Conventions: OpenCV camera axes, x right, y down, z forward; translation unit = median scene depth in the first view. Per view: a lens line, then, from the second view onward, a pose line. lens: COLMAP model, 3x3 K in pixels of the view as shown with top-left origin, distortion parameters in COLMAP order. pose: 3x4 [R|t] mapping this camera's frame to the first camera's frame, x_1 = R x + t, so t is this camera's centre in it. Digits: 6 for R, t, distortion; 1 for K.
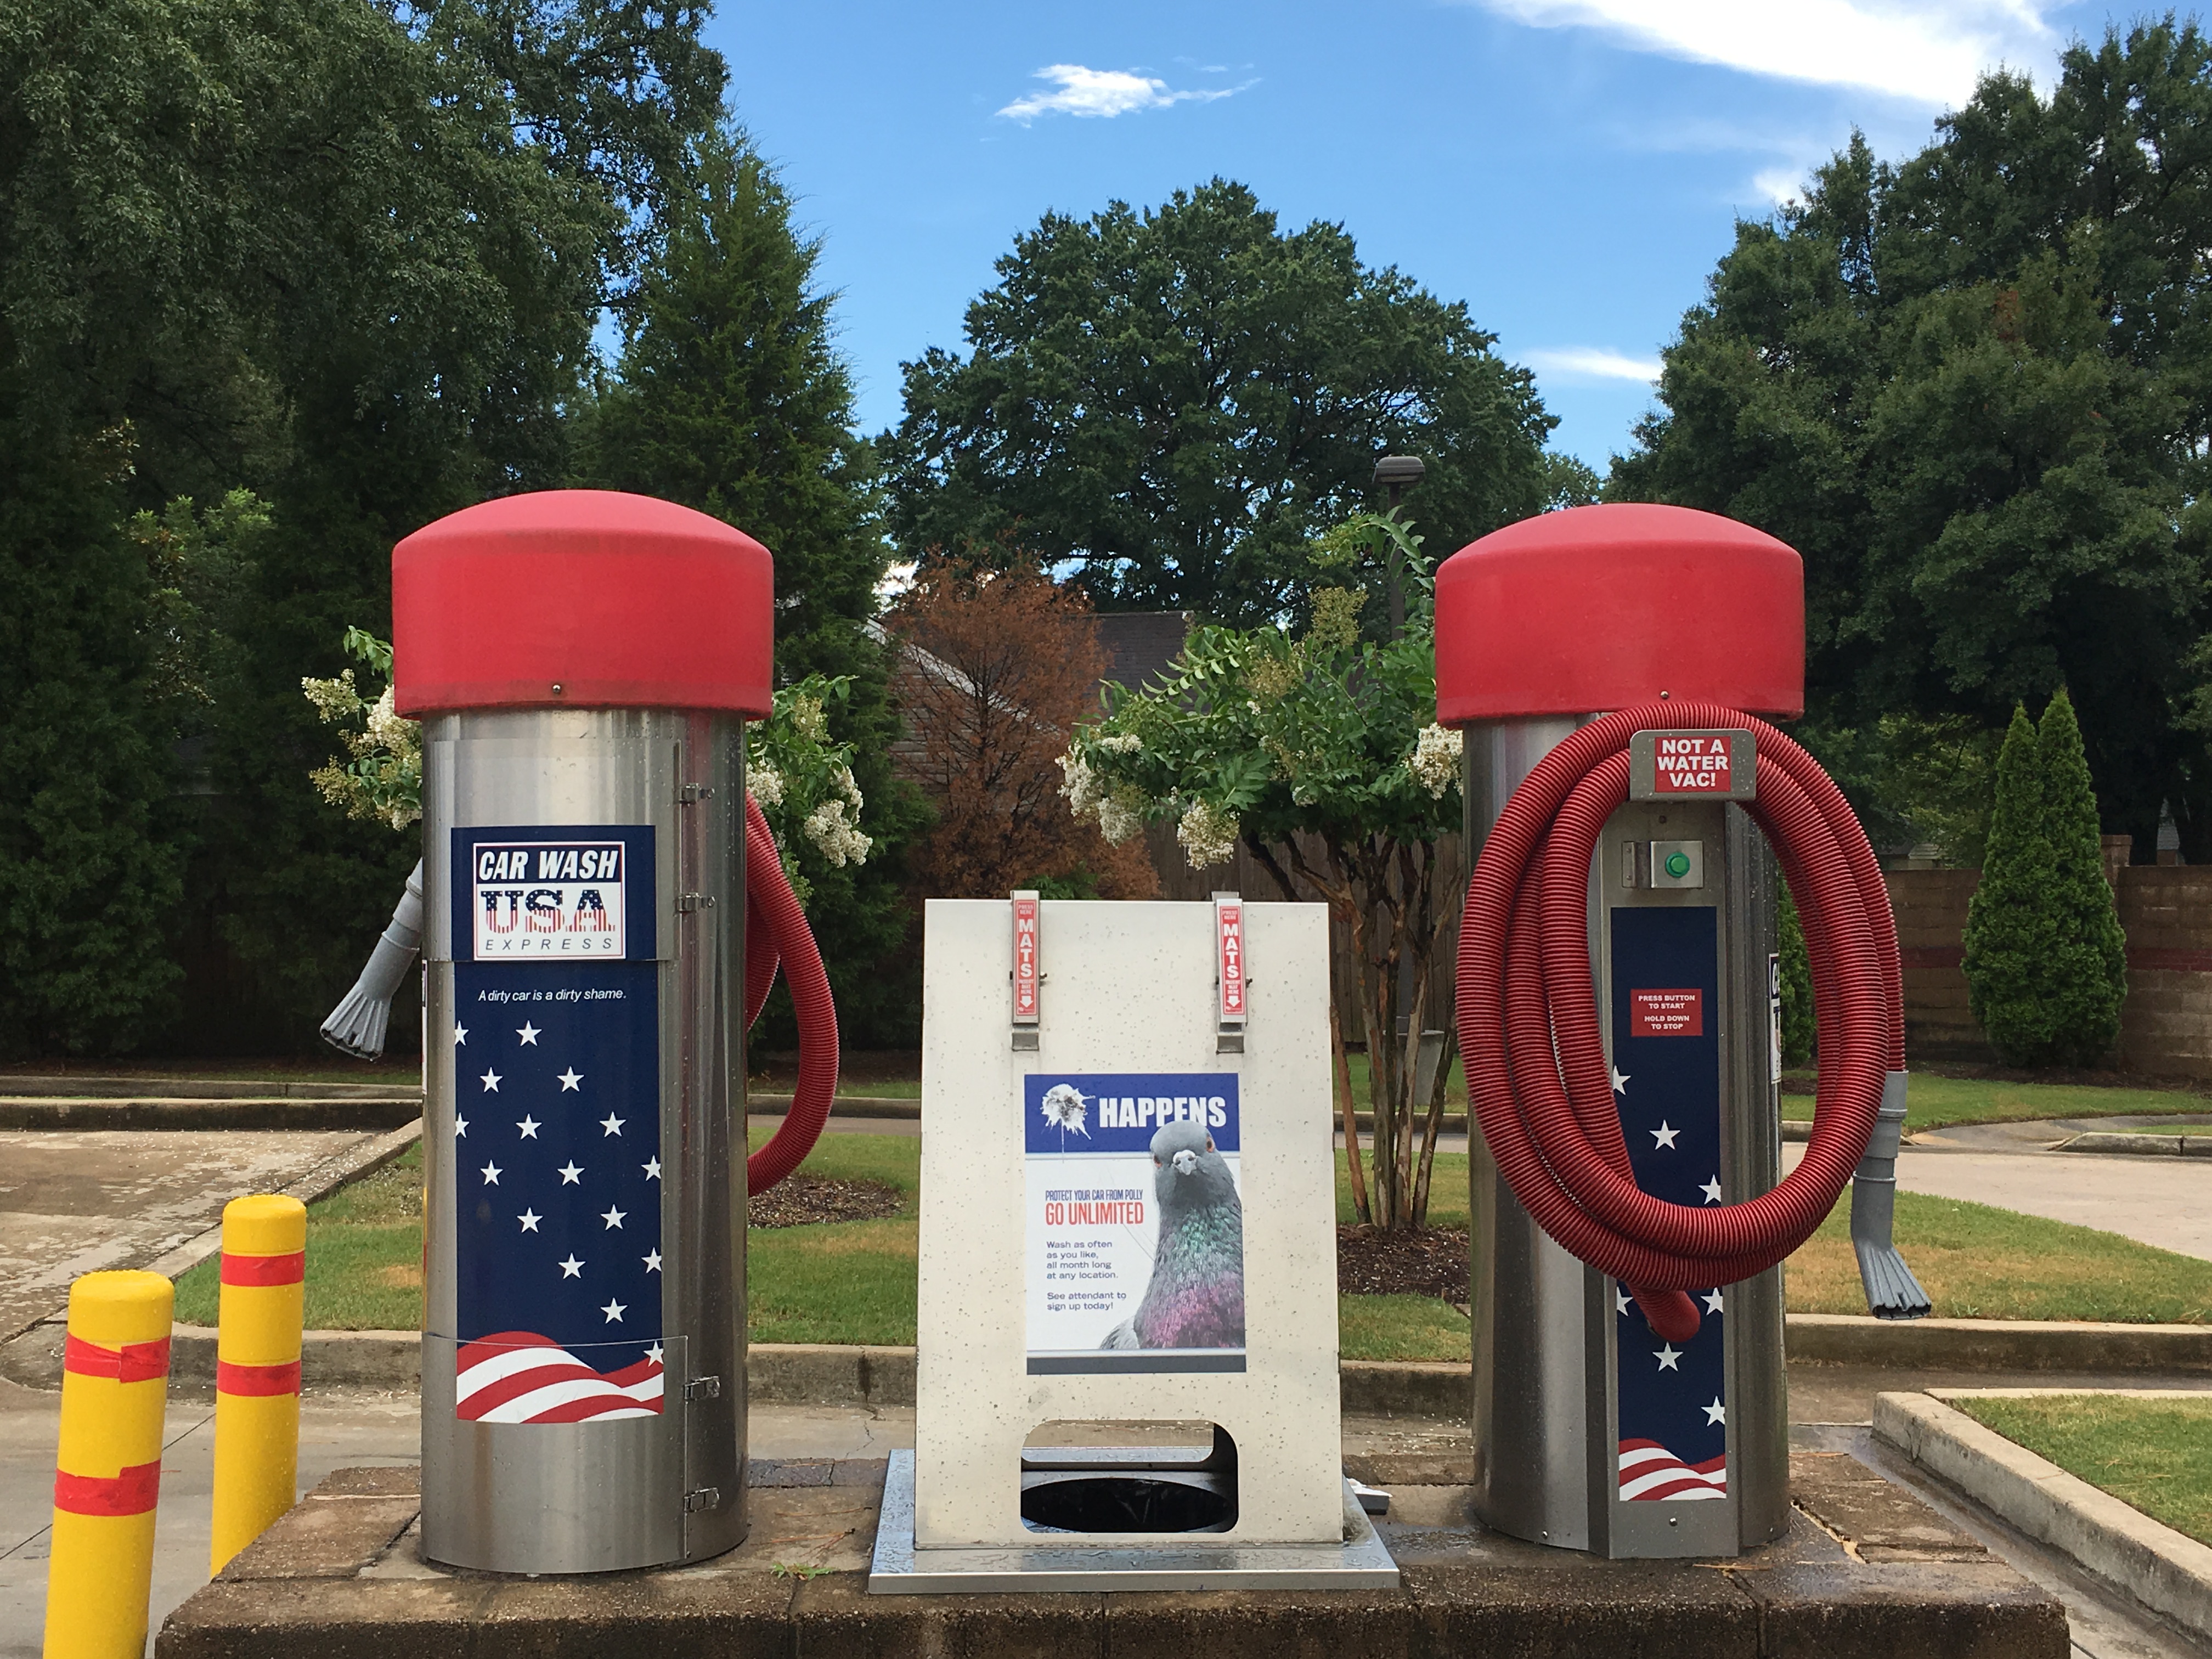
lens RADIAL K [[2580.3, 0, 1102.4], [0, 2580.3, 824.1], [0, 0, 1]] dist [-0.007193, 0.000000]
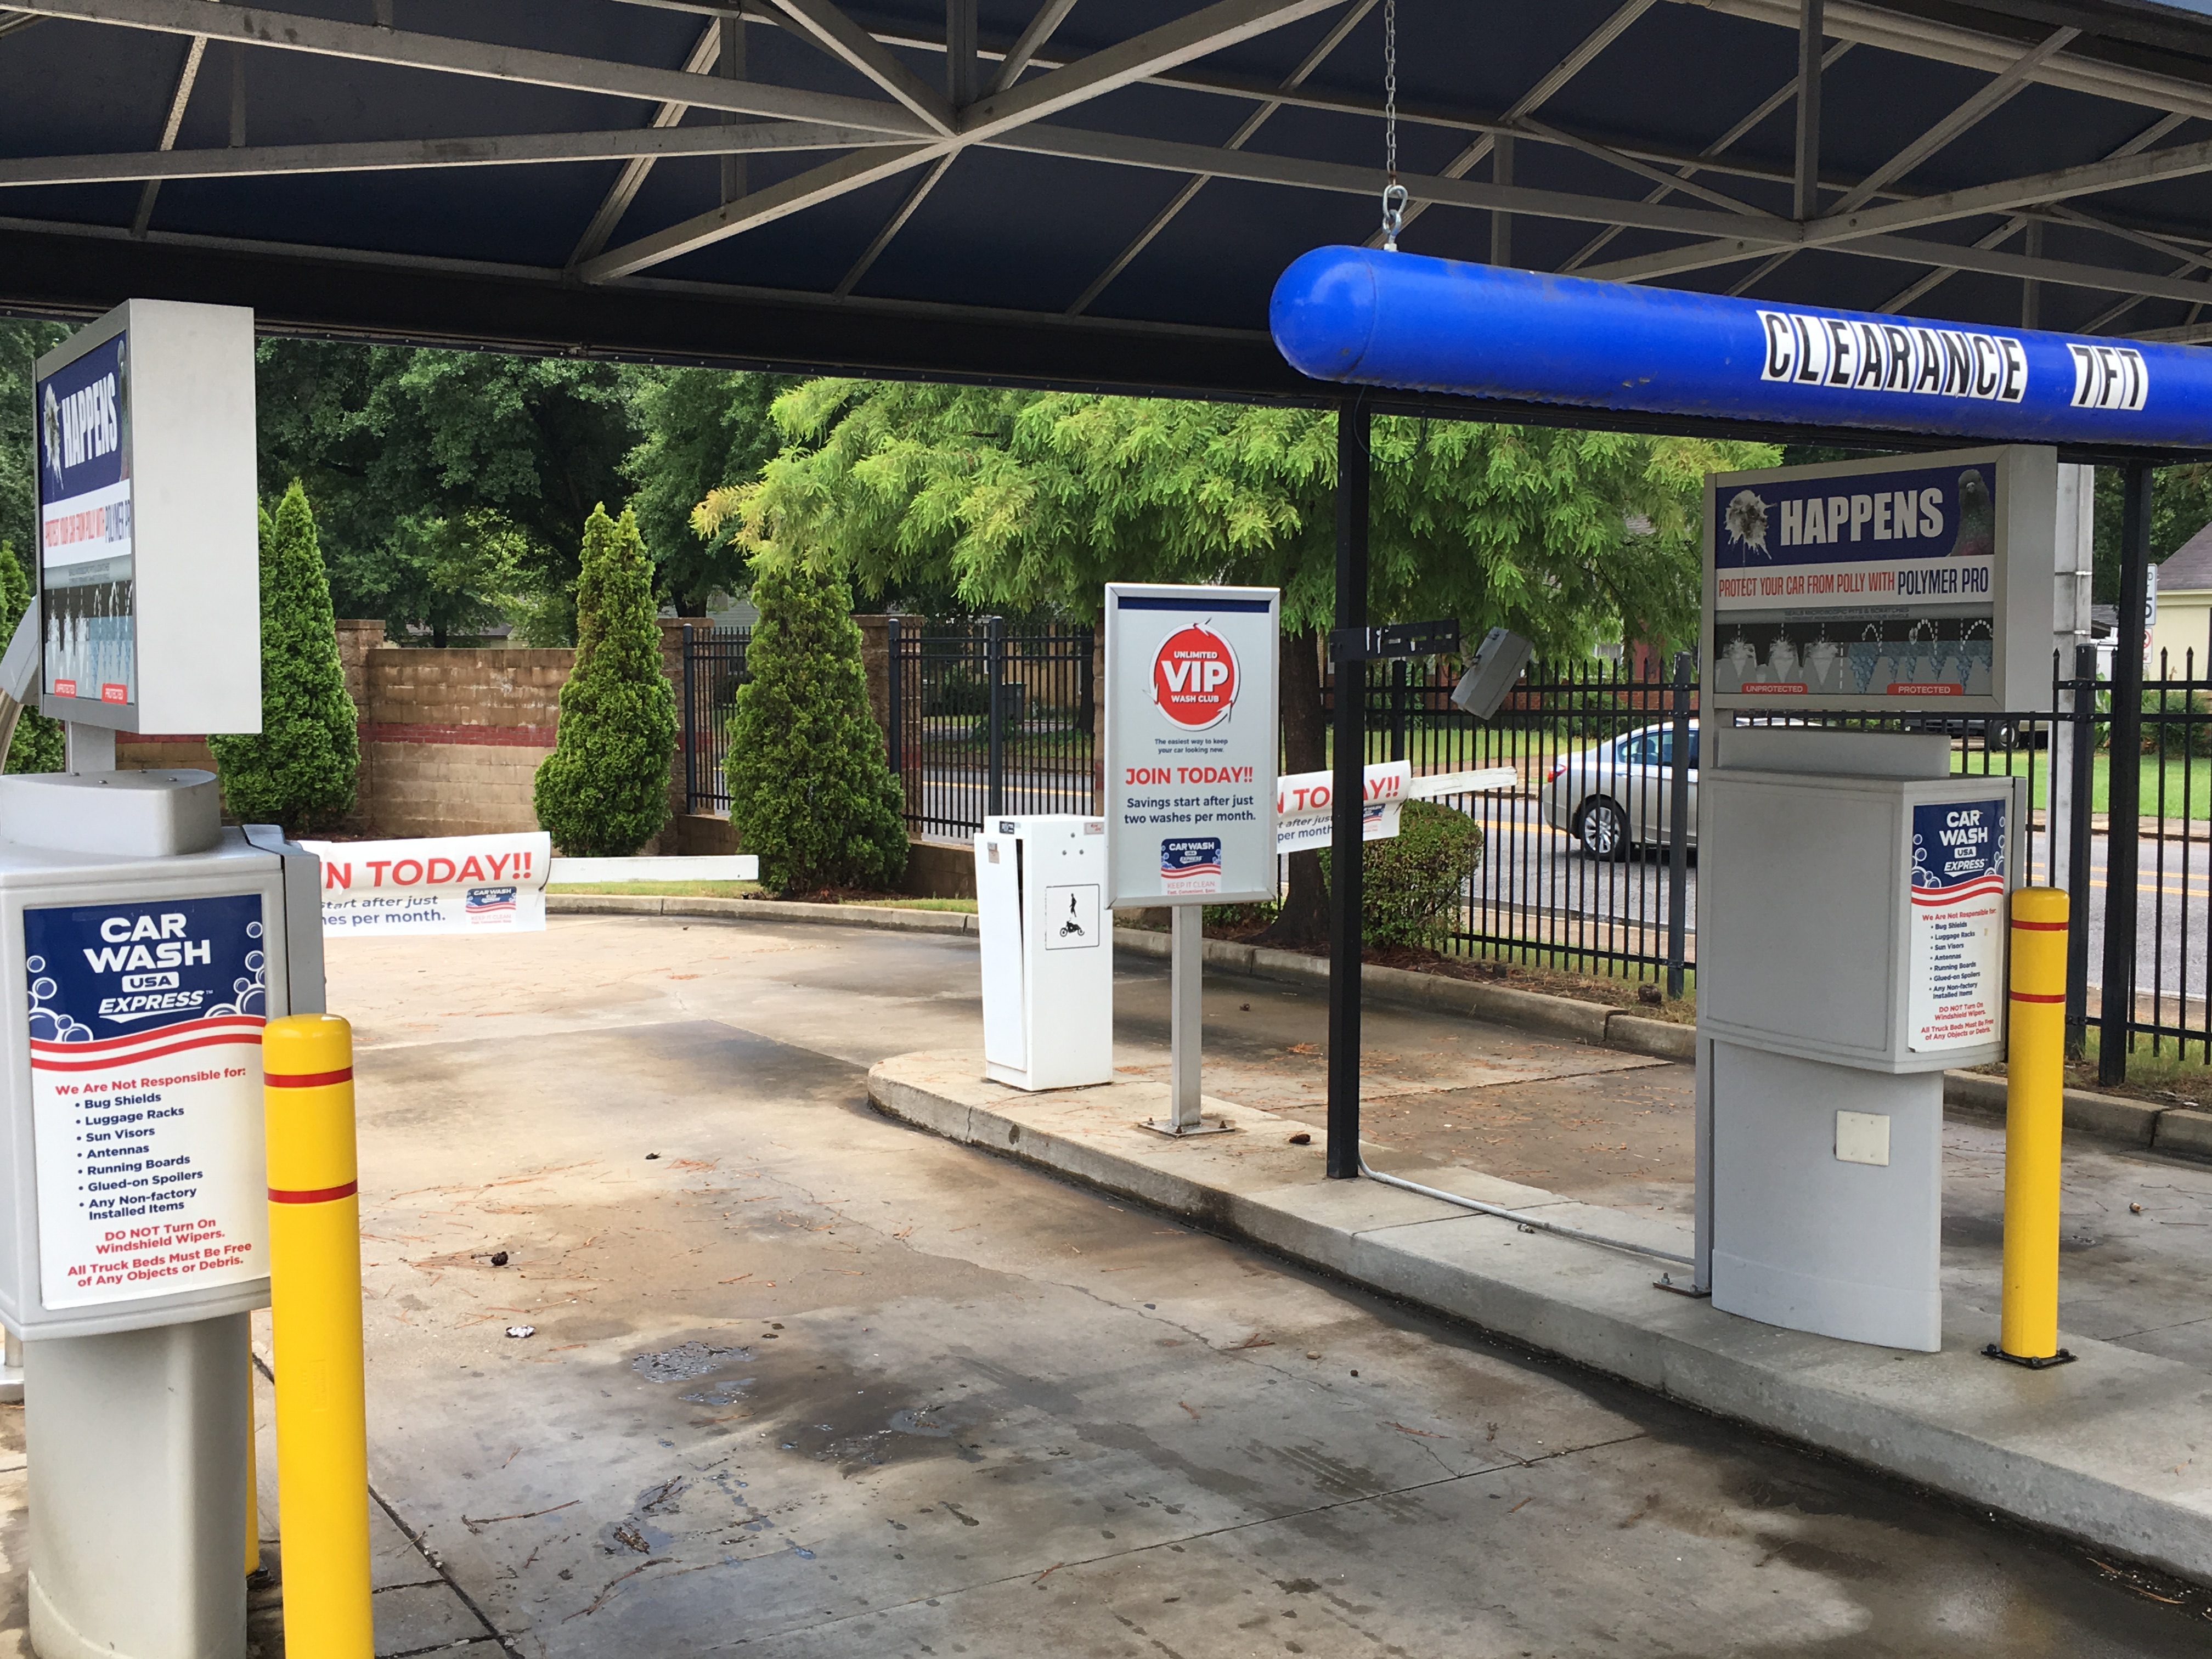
lens RADIAL K [[2335.5, 0, 1105.3], [0, 2335.5, 816.7], [0, 0, 1]] dist [0.055617, 0.000000]
pose [[0.858260, -0.024407, 0.512634, 0.156918], [-0.021310, 0.996312, 0.083112, -0.002017], [-0.512772, -0.082256, 0.854575, -0.022649]]
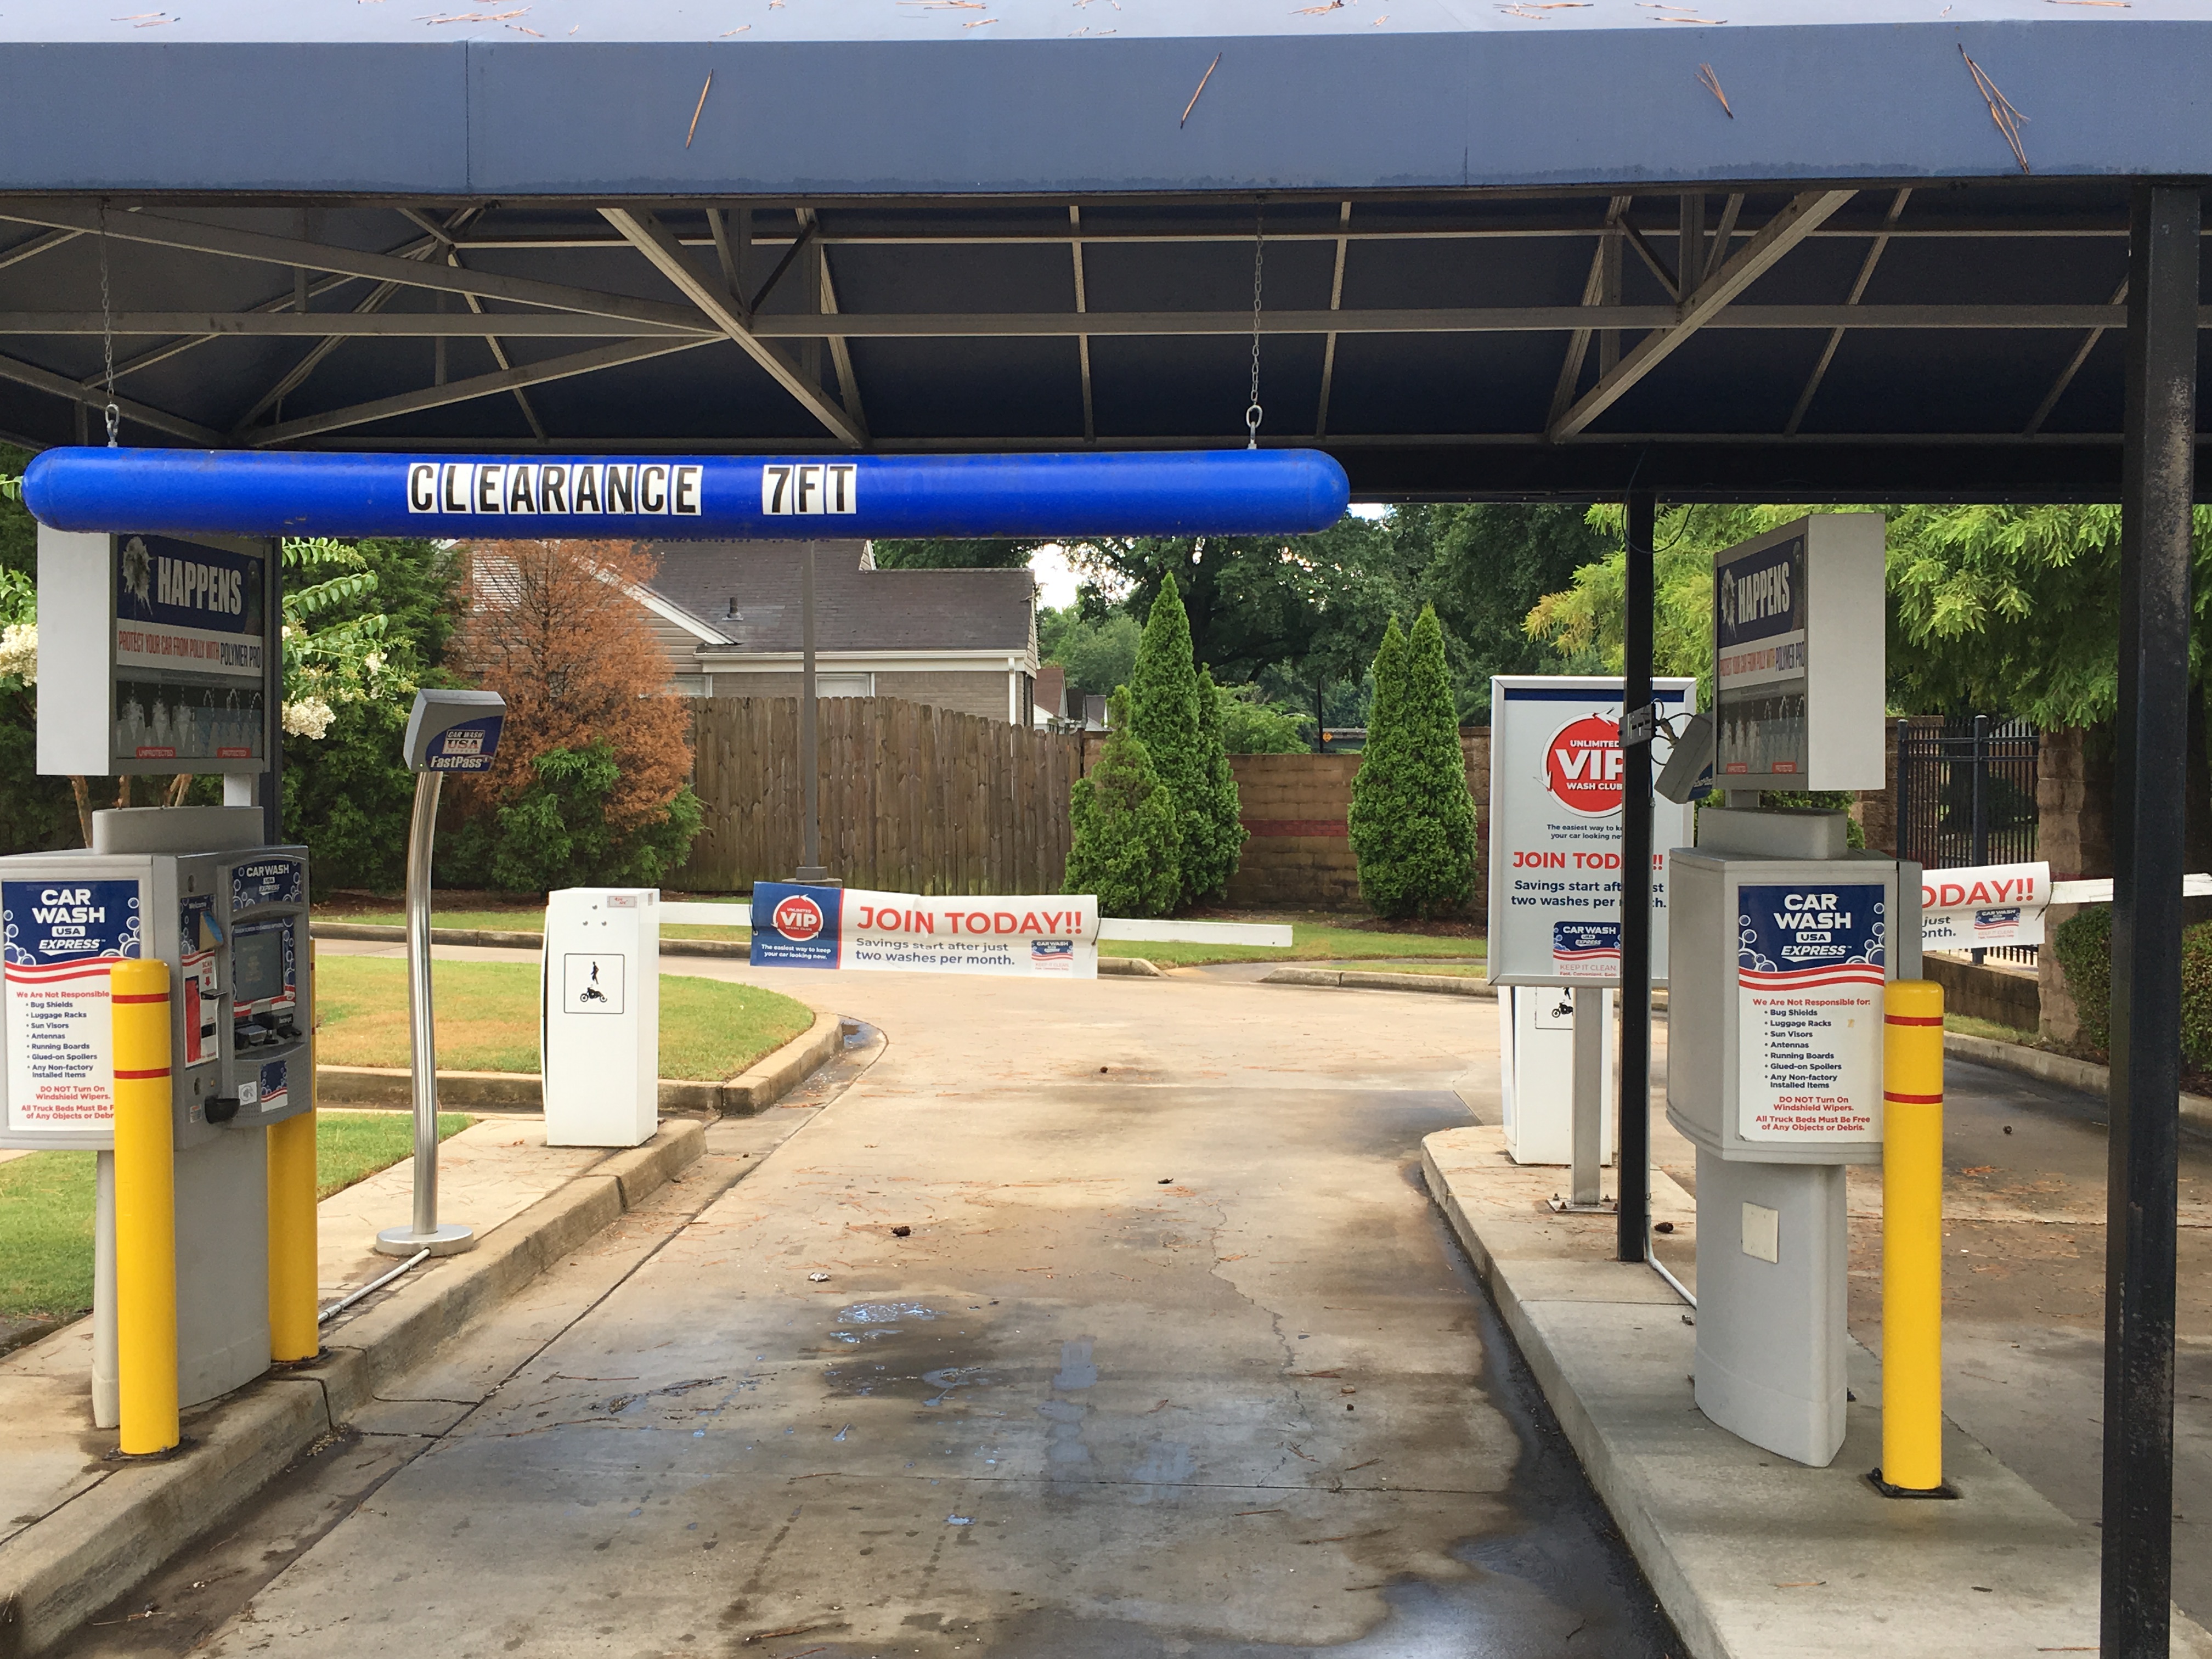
lens RADIAL K [[2335.5, 0, 1109.8], [0, 2335.5, 818.9], [0, 0, 1]] dist [0.055617, 0.000000]
pose [[0.998114, 0.015807, -0.059326, 0.293502], [-0.013017, 0.998804, 0.047126, -0.001832], [0.060000, -0.046265, 0.997126, -0.092242]]
